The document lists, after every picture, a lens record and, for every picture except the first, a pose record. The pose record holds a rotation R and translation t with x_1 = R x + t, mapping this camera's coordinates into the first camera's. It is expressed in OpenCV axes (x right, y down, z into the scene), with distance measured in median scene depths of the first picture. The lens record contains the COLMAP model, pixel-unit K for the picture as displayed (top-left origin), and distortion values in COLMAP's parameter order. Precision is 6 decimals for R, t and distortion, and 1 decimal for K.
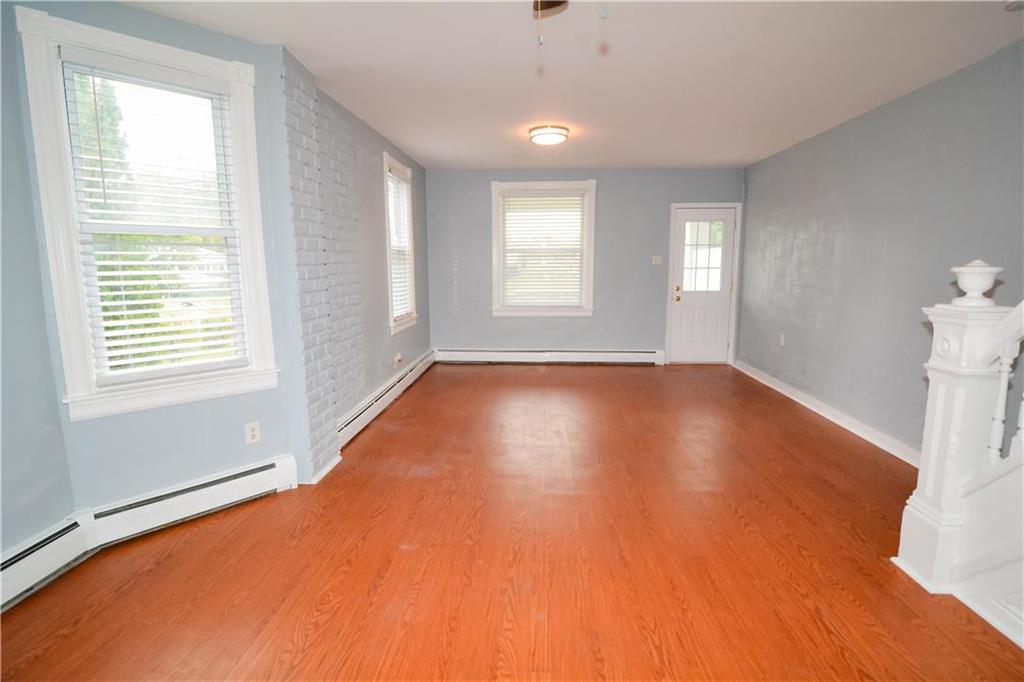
lens RADIAL K [[496.5, 0, 514.6], [0, 496.5, 339.9], [0, 0, 1]] dist [-0.001143, -0.012861]
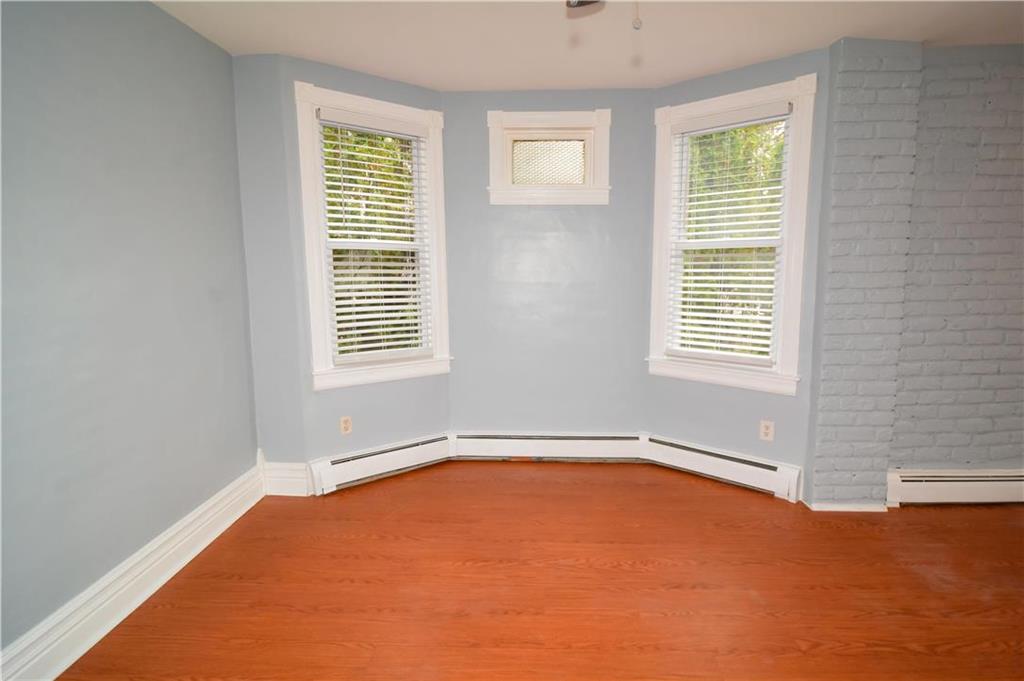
lens RADIAL K [[496.5, 0, 514.6], [0, 496.5, 339.4], [0, 0, 1]] dist [-0.001143, -0.012861]
pose [[0.021044, 0.143915, -0.989366, 0.481632], [-0.139231, 0.980364, 0.139645, -0.076442], [0.990036, 0.134812, 0.040668, 0.401396]]
